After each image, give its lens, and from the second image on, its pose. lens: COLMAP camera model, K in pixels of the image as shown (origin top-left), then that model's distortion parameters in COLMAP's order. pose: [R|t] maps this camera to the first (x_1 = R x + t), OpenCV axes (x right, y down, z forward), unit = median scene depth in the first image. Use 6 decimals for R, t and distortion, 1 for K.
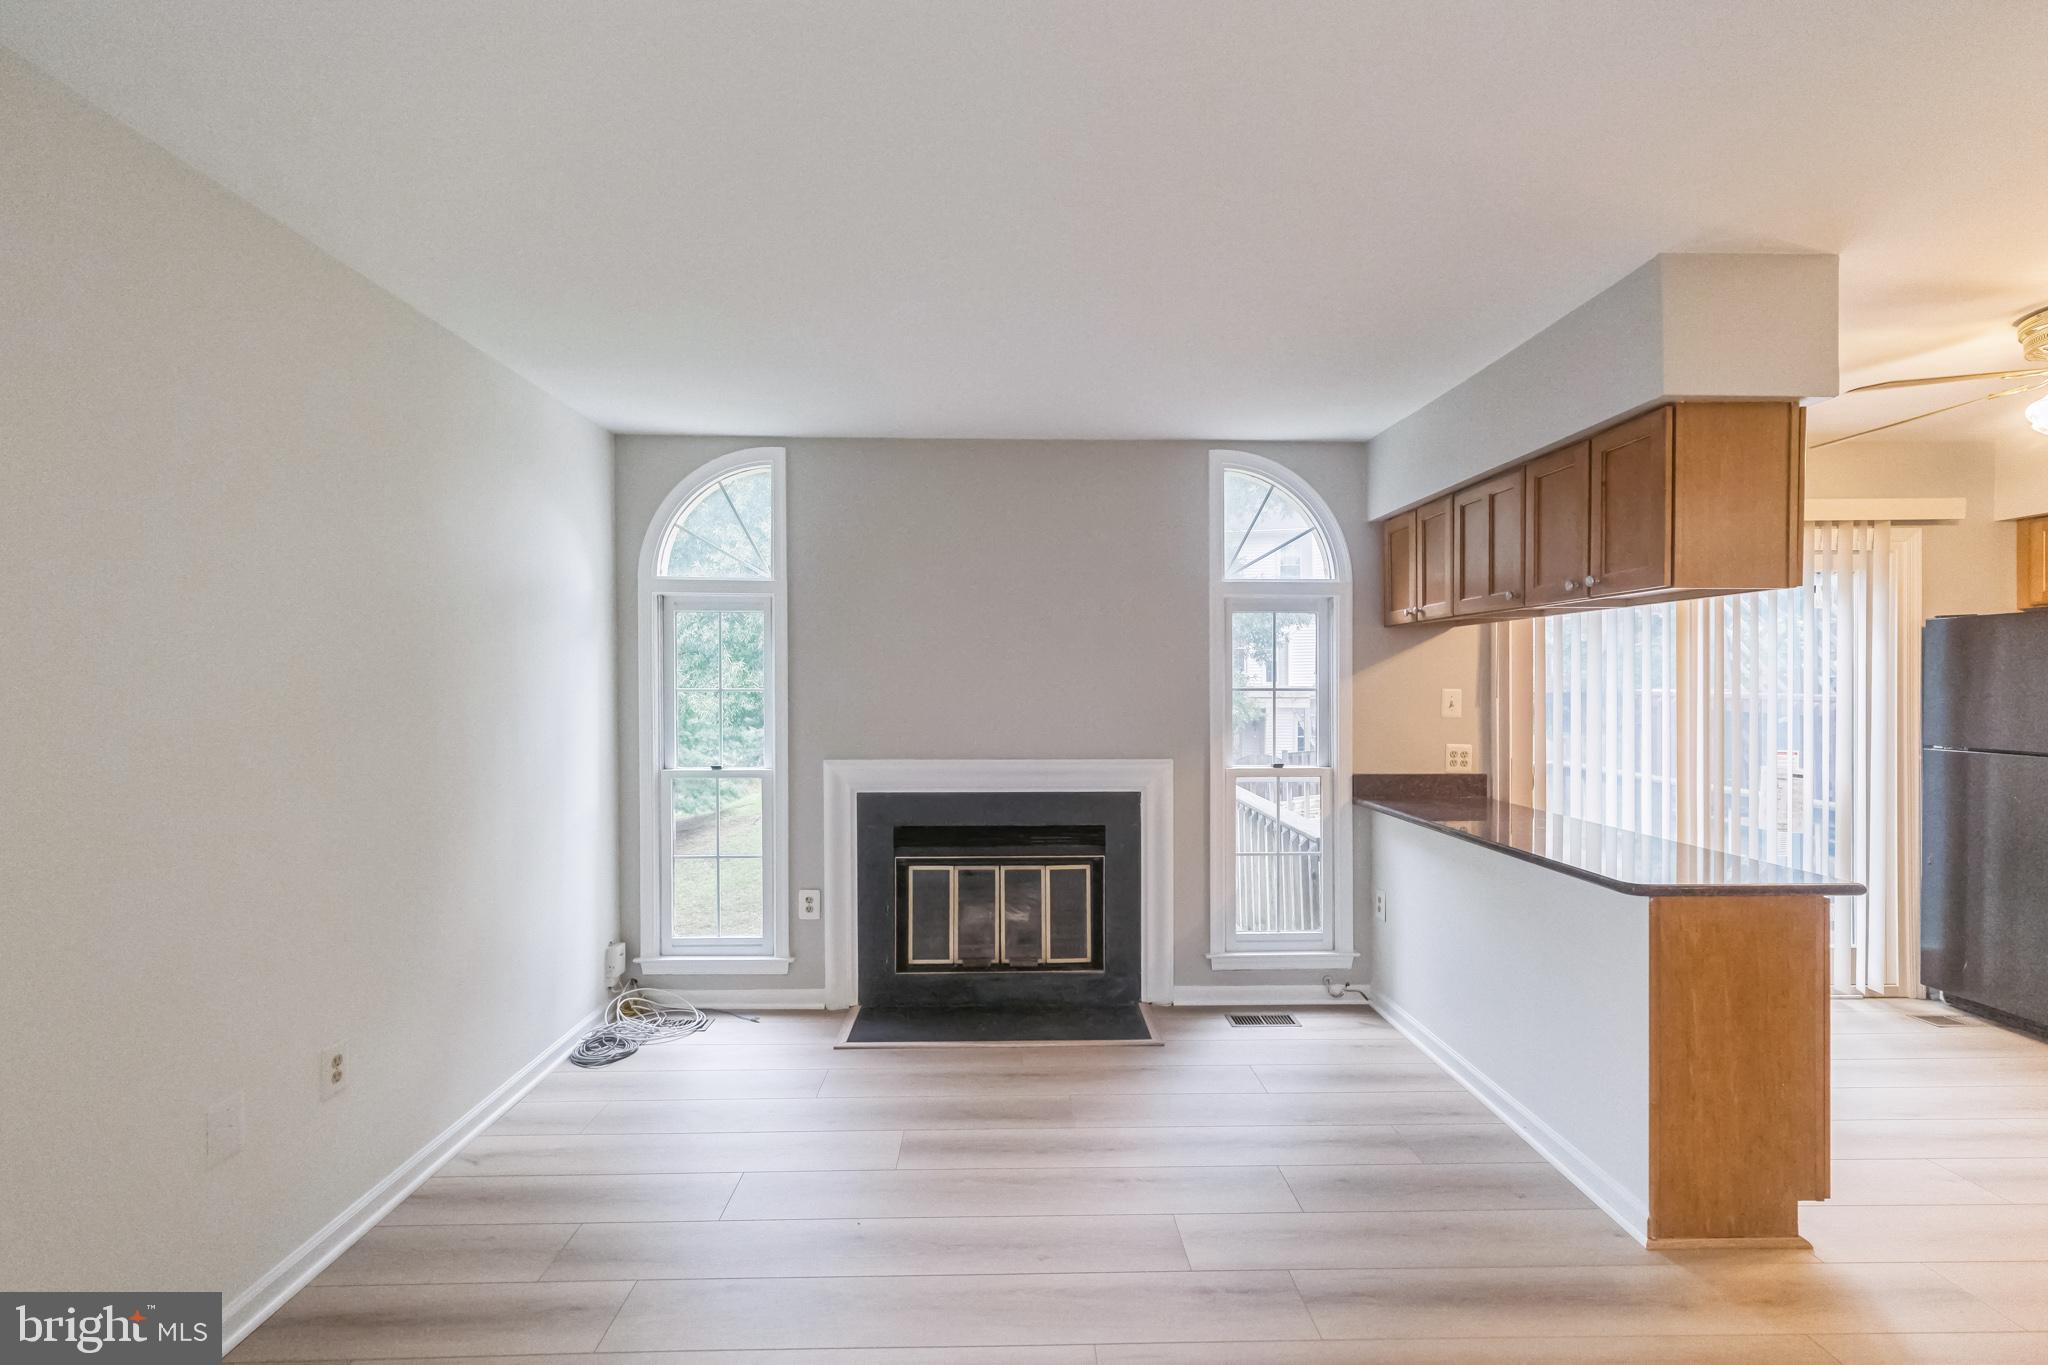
lens RADIAL K [[900.0, 0, 1016.3], [0, 900.0, 692.3], [0, 0, 1]] dist [0.007786, -0.001027]
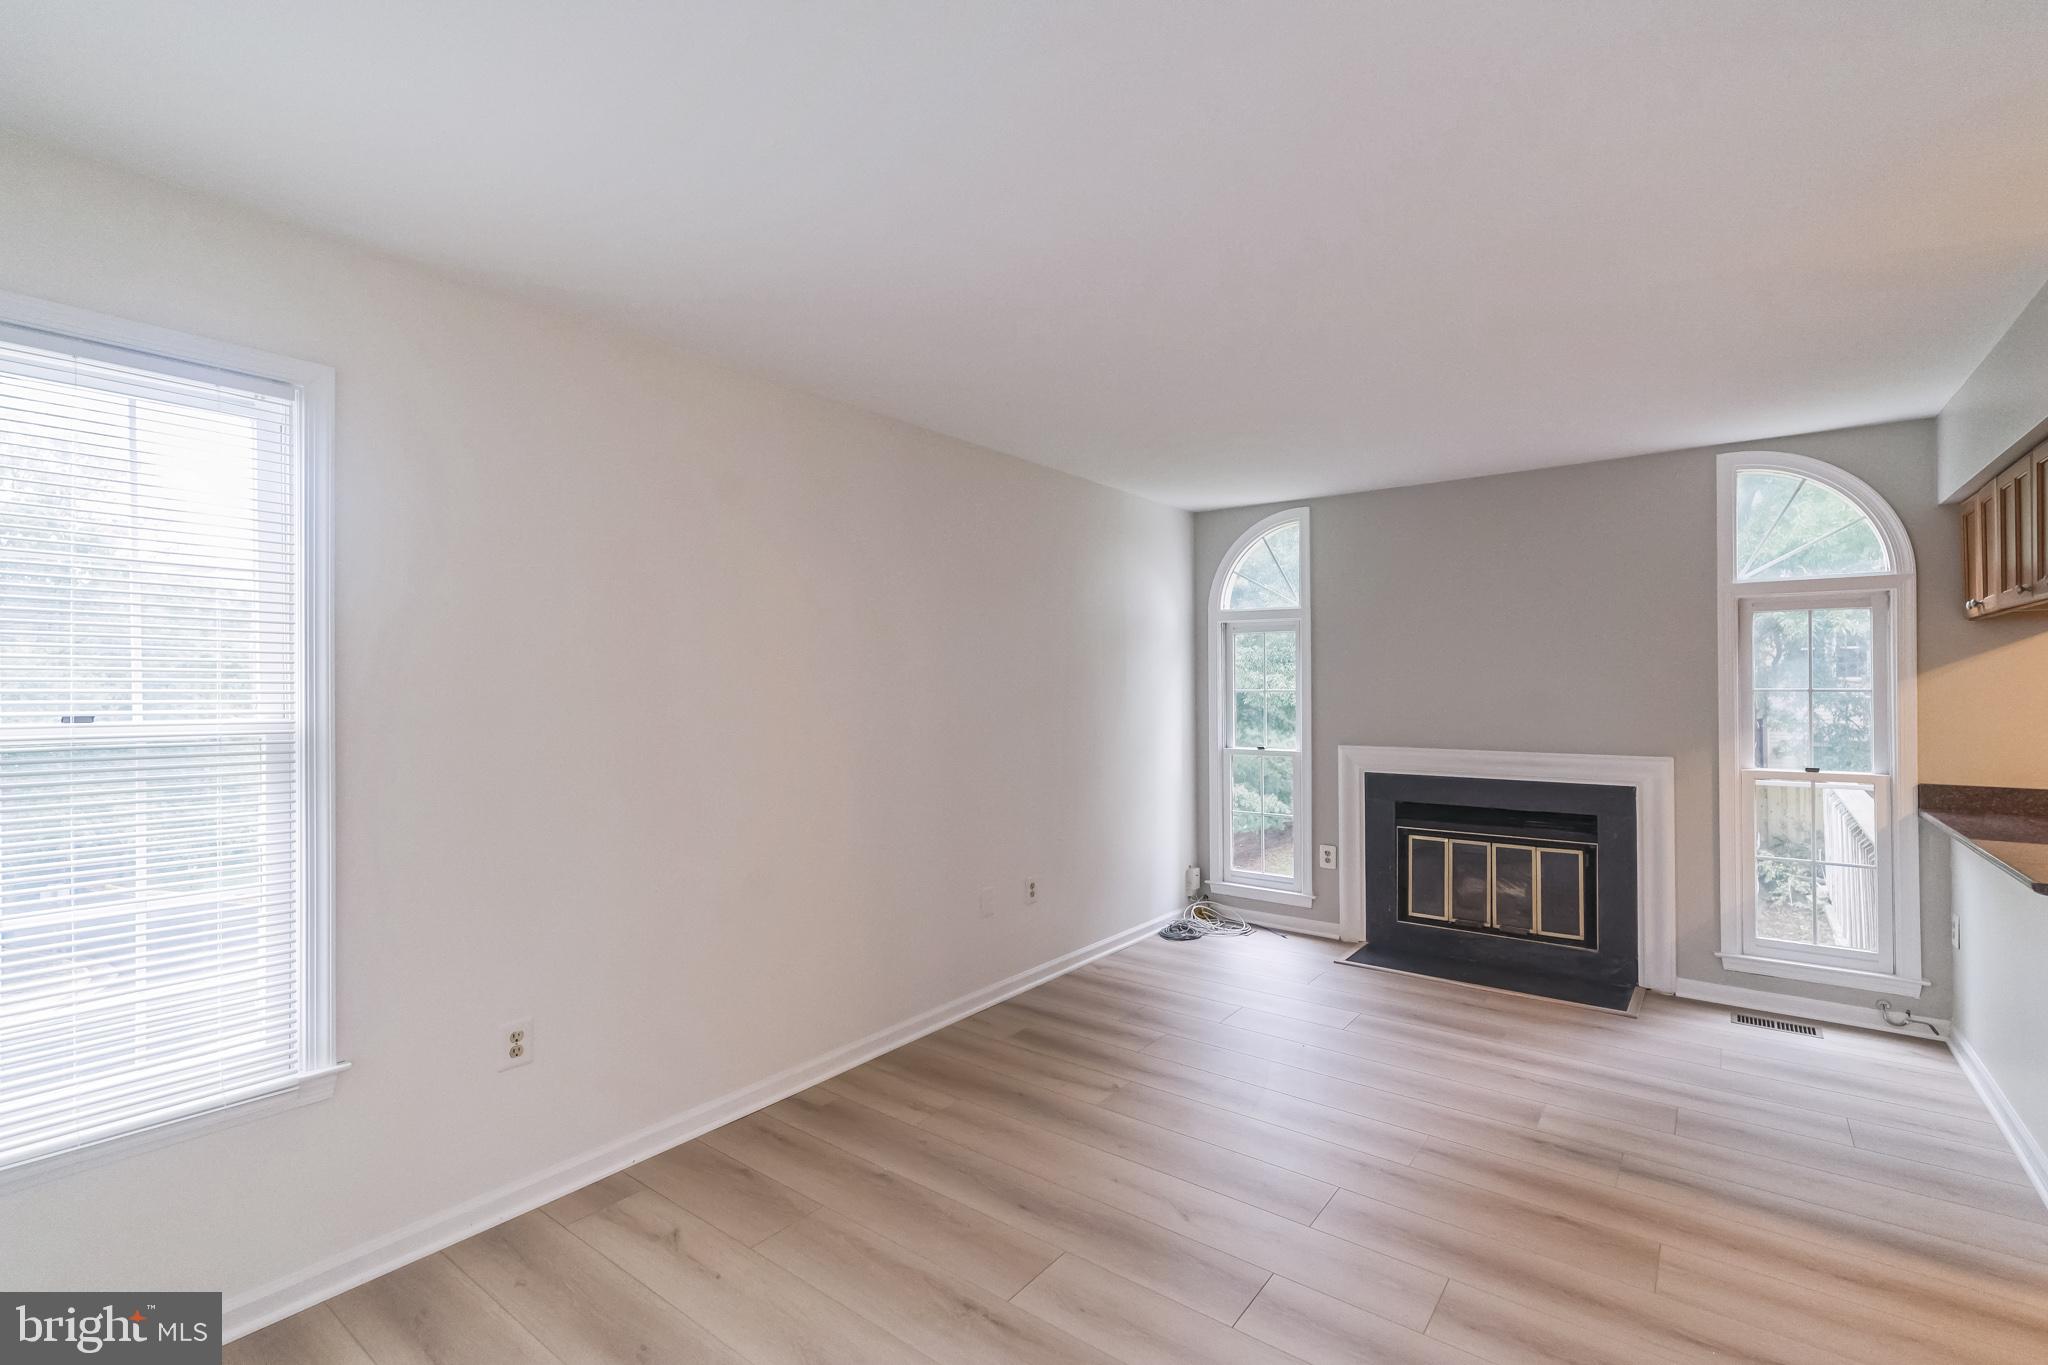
lens RADIAL K [[900.0, 0, 1040.7], [0, 900.0, 688.1], [0, 0, 1]] dist [0.007786, -0.001027]
pose [[0.784703, -0.001823, -0.619869, 0.248244], [-0.002863, 0.999974, -0.006565, 0.003234], [0.619865, 0.006927, 0.784678, -0.271137]]
